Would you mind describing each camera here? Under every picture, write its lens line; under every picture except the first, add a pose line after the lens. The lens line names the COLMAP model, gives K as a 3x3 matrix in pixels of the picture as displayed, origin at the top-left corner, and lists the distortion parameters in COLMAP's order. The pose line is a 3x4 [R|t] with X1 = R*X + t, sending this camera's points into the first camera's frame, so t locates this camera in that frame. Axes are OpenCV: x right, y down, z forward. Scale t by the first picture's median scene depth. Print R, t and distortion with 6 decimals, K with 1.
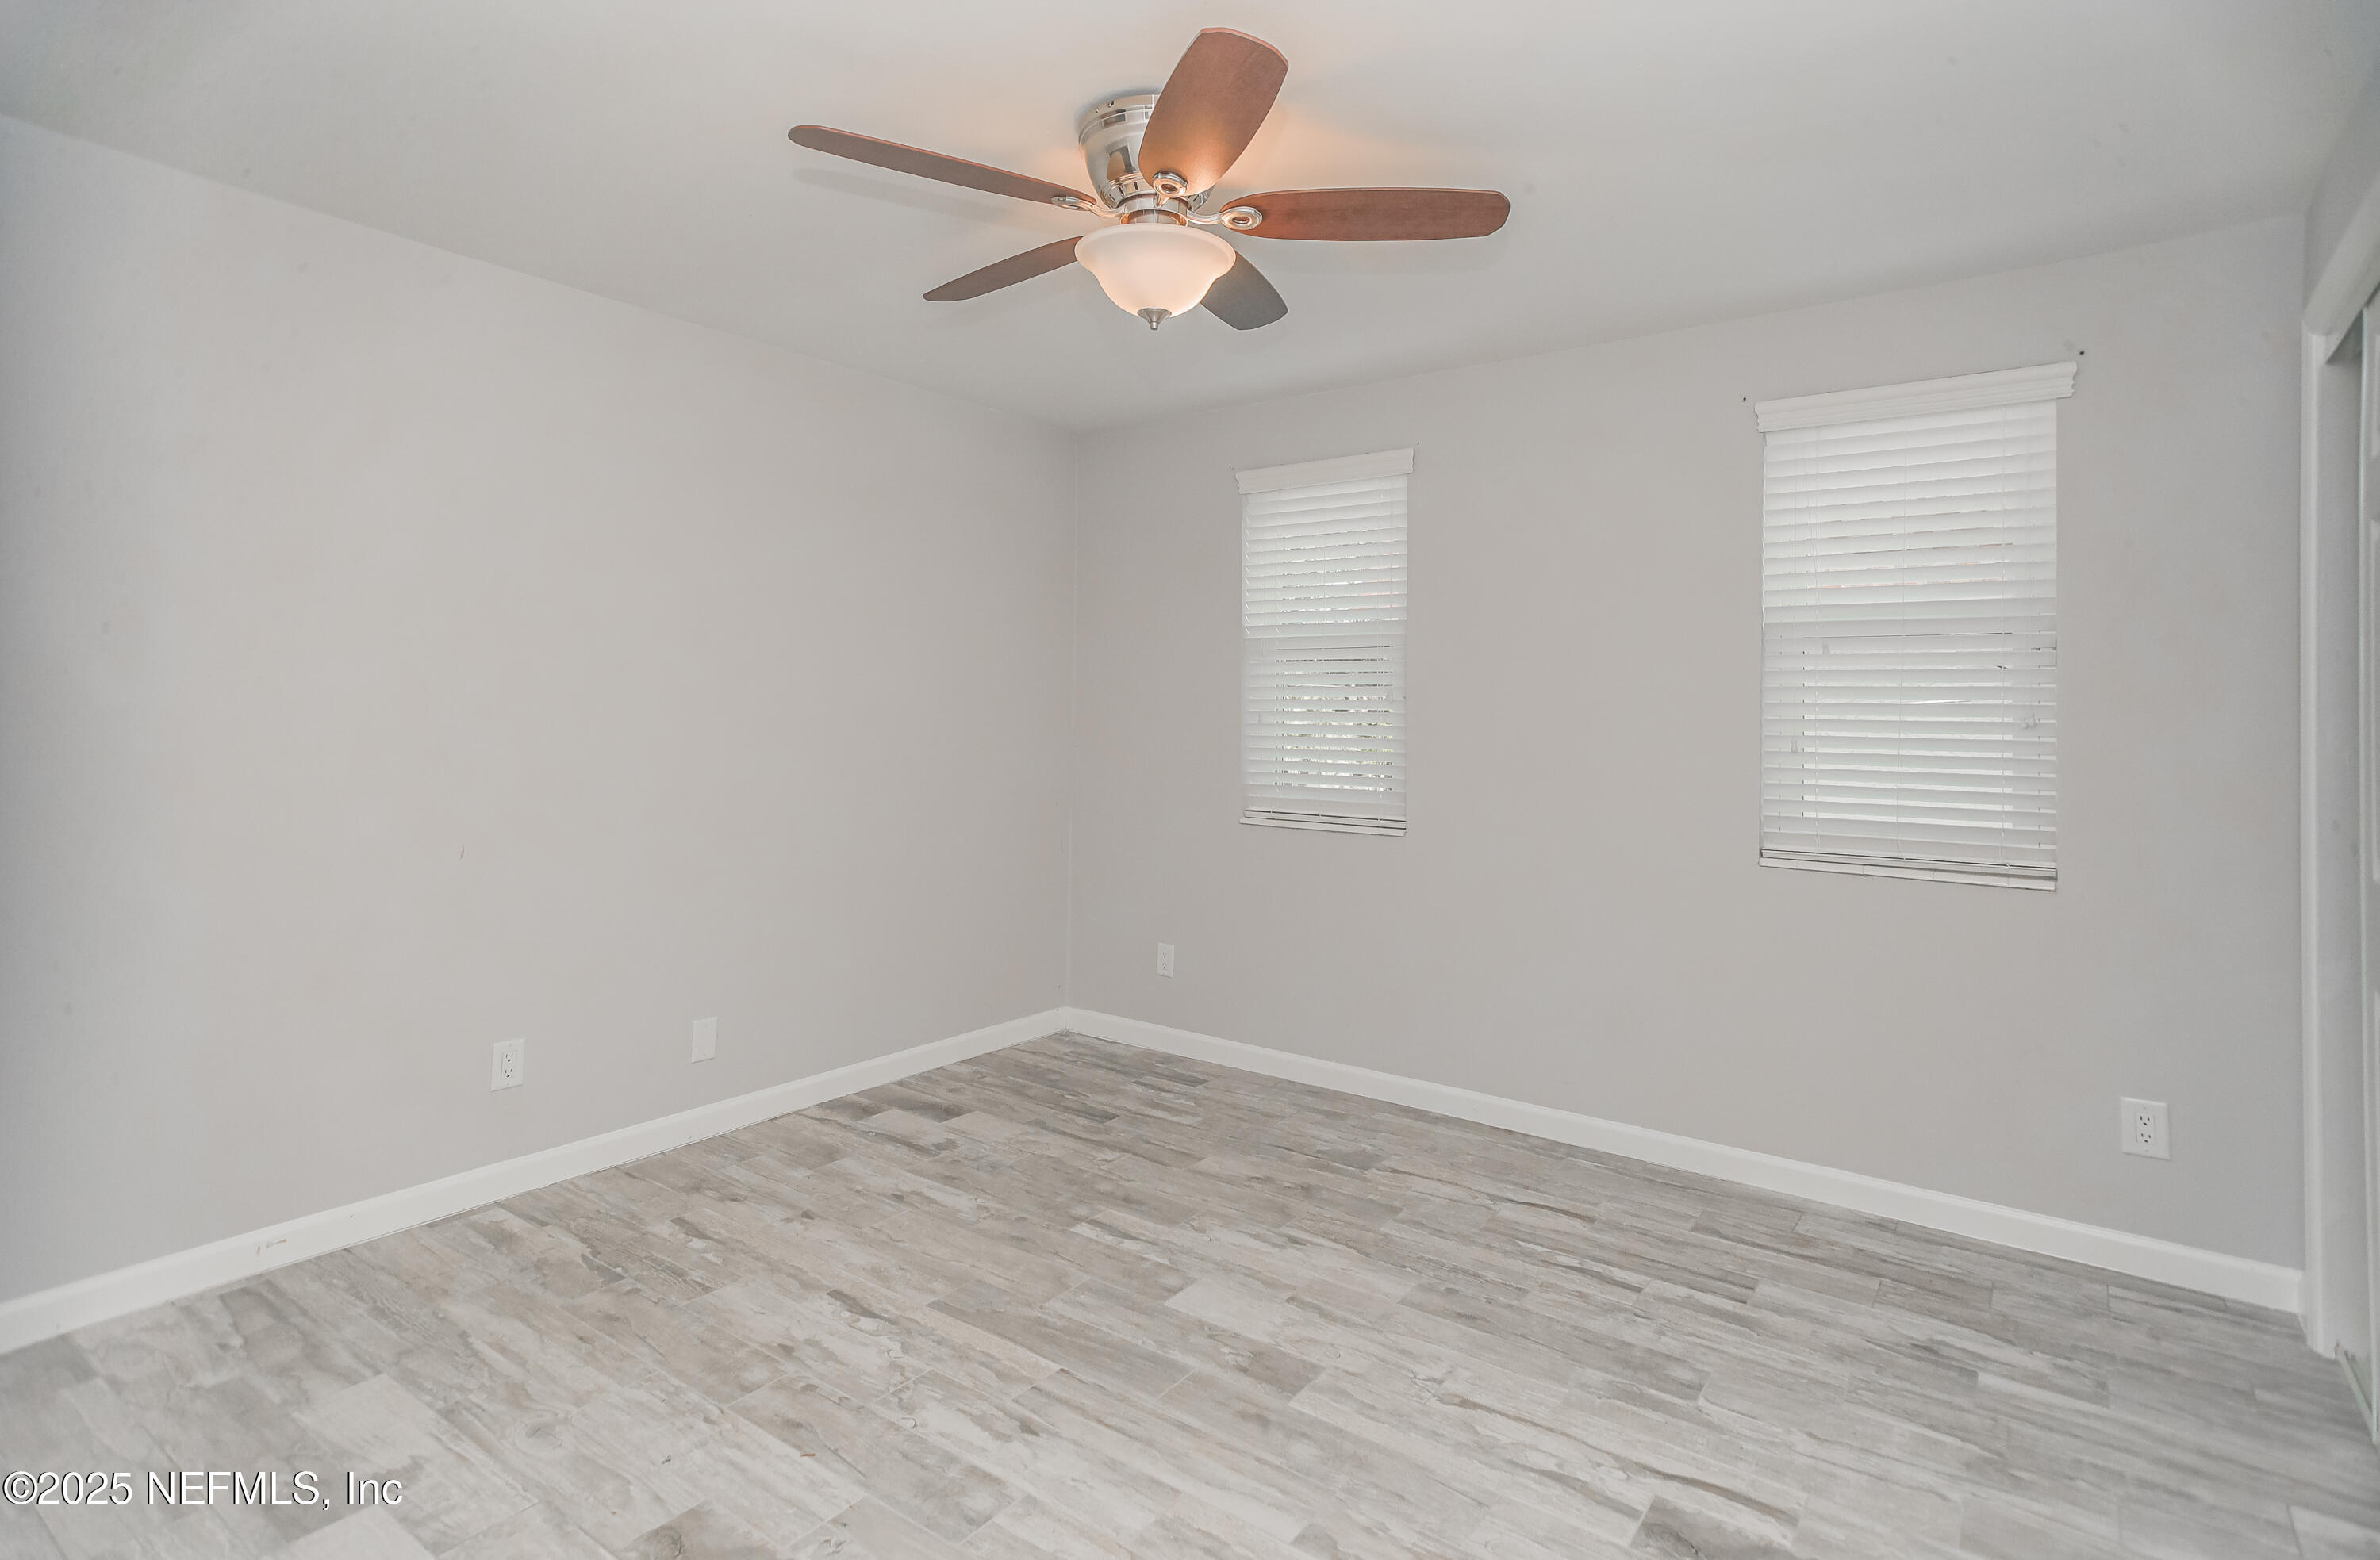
lens RADIAL K [[1195.4, 0, 1188.0], [0, 1195.4, 709.9], [0, 0, 1]] dist [0.028713, 0.000833]
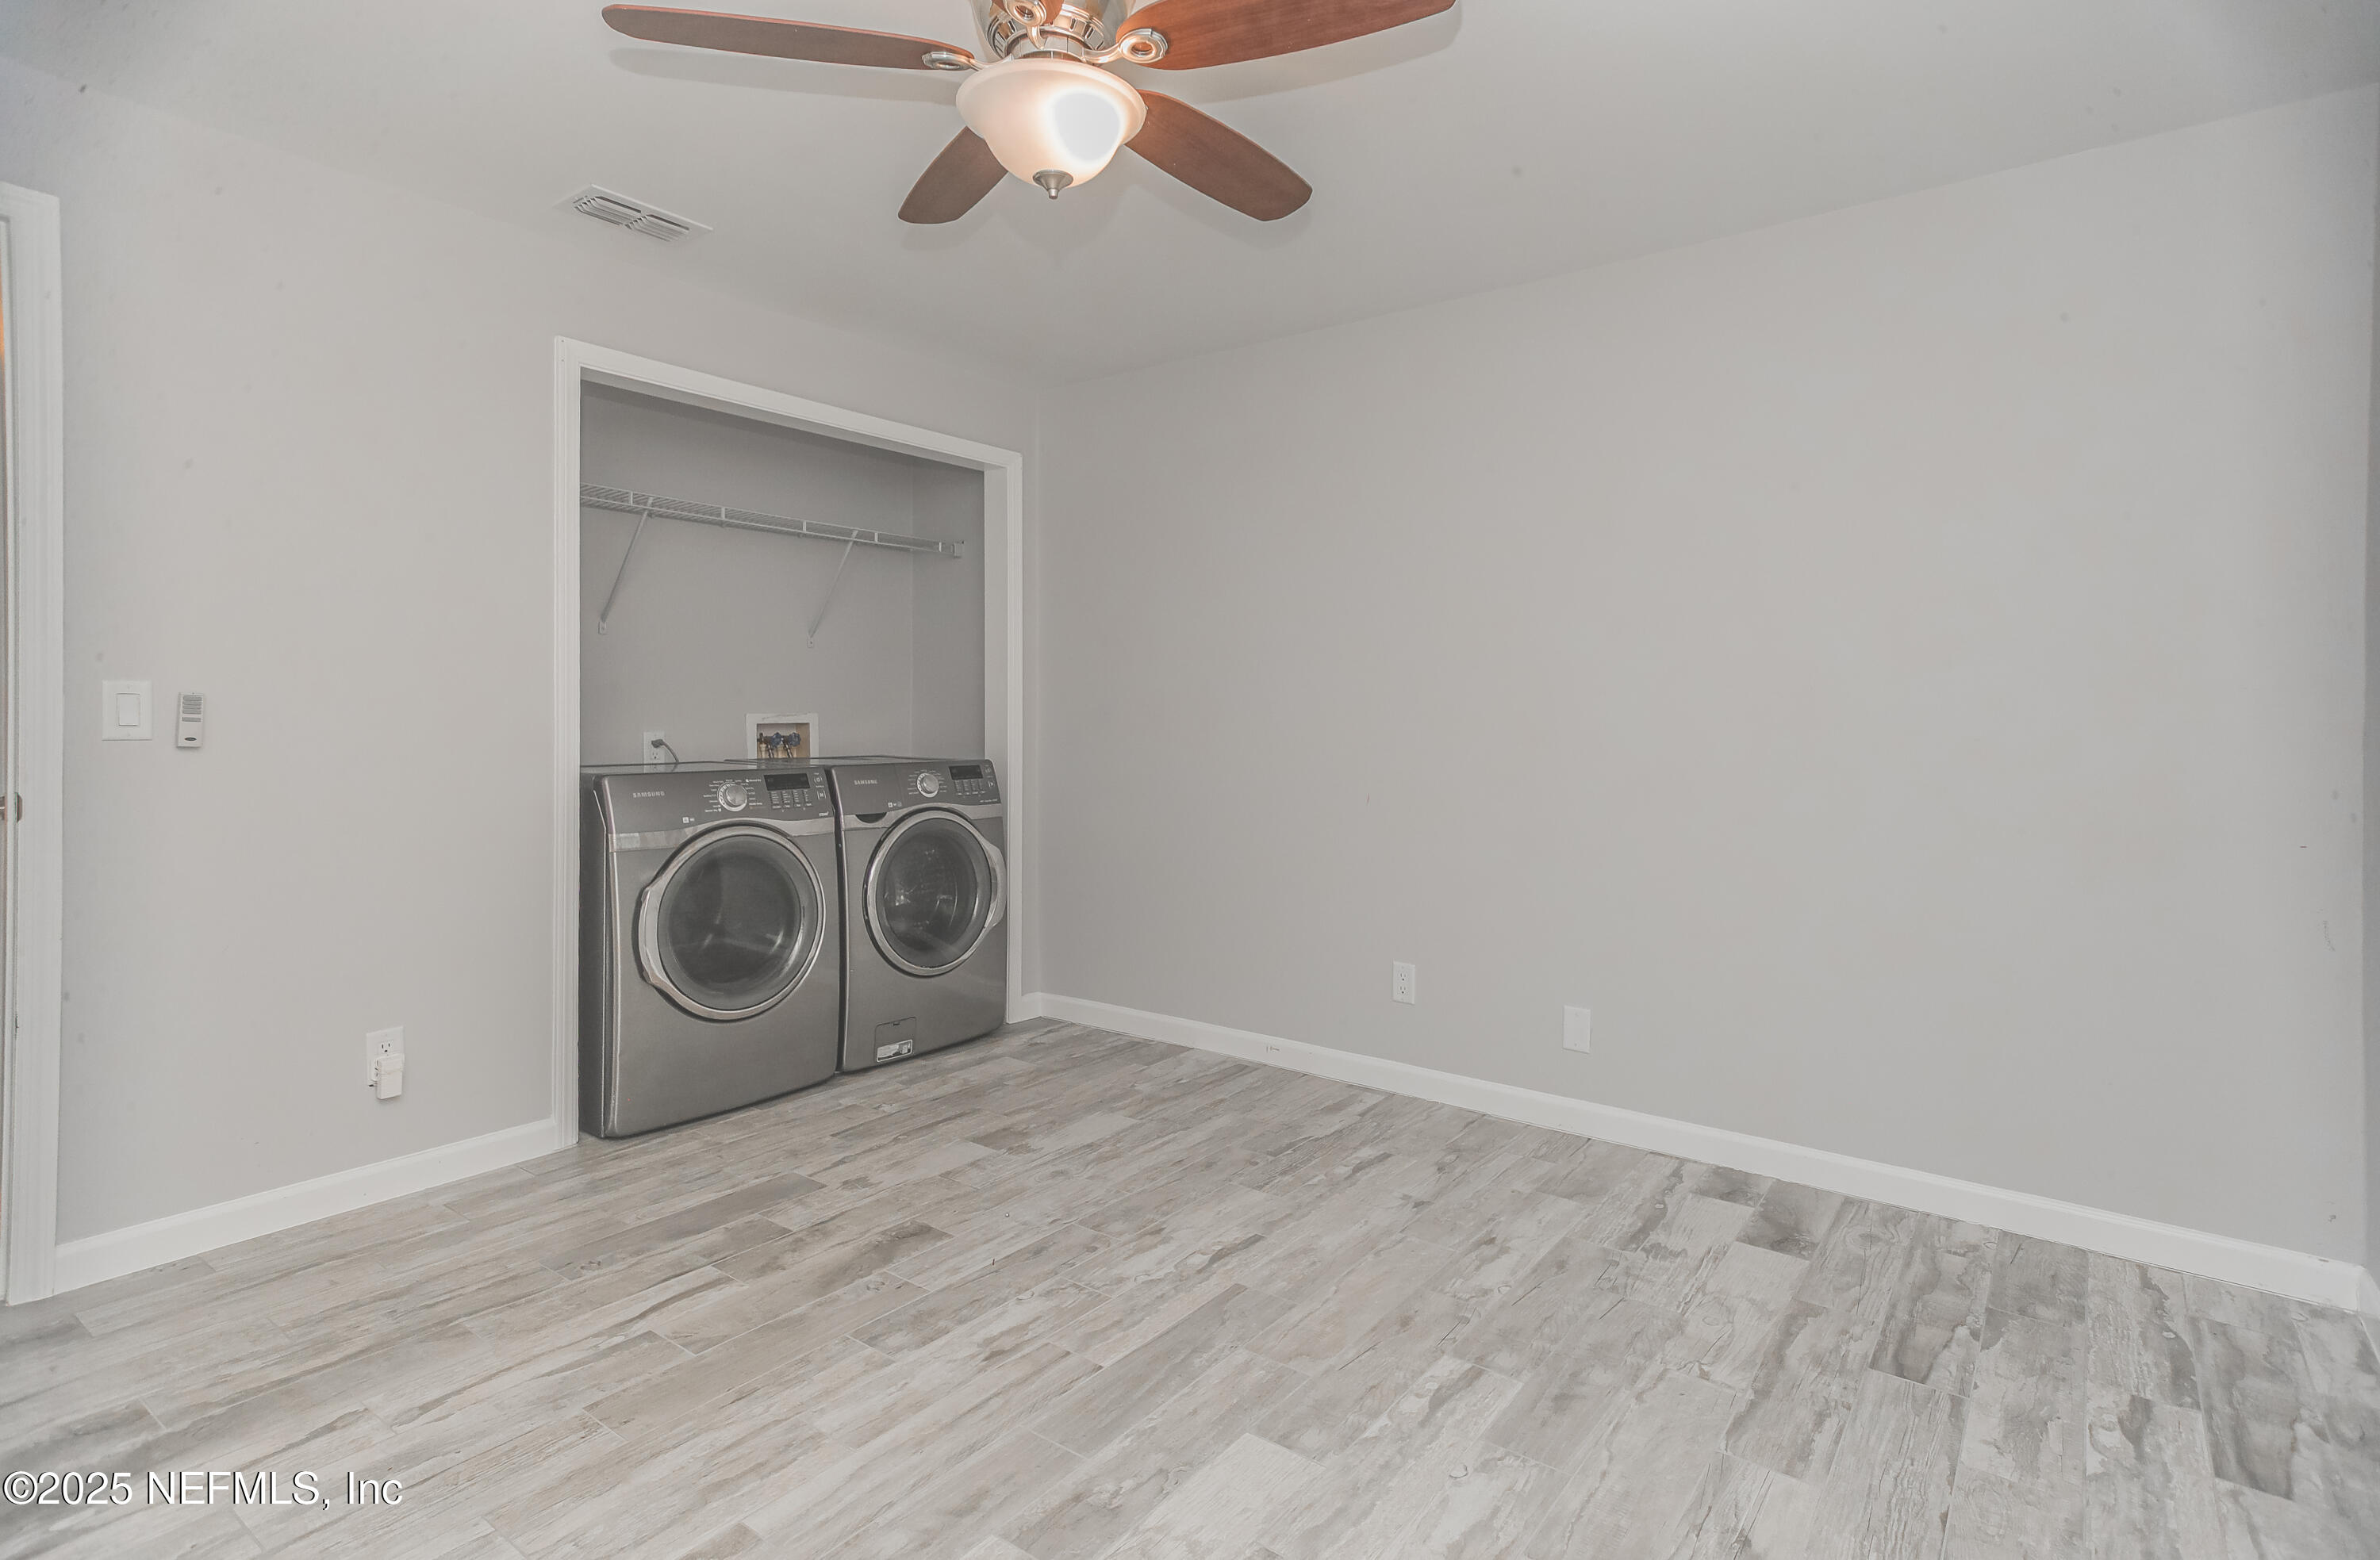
lens RADIAL K [[1195.4, 0, 1188.0], [0, 1195.4, 709.9], [0, 0, 1]] dist [0.028713, 0.000833]
pose [[-0.022668, -0.022226, -0.999496, 0.648174], [0.000192, 0.999753, -0.022236, 0.061226], [0.999743, -0.000696, -0.022658, 0.874378]]
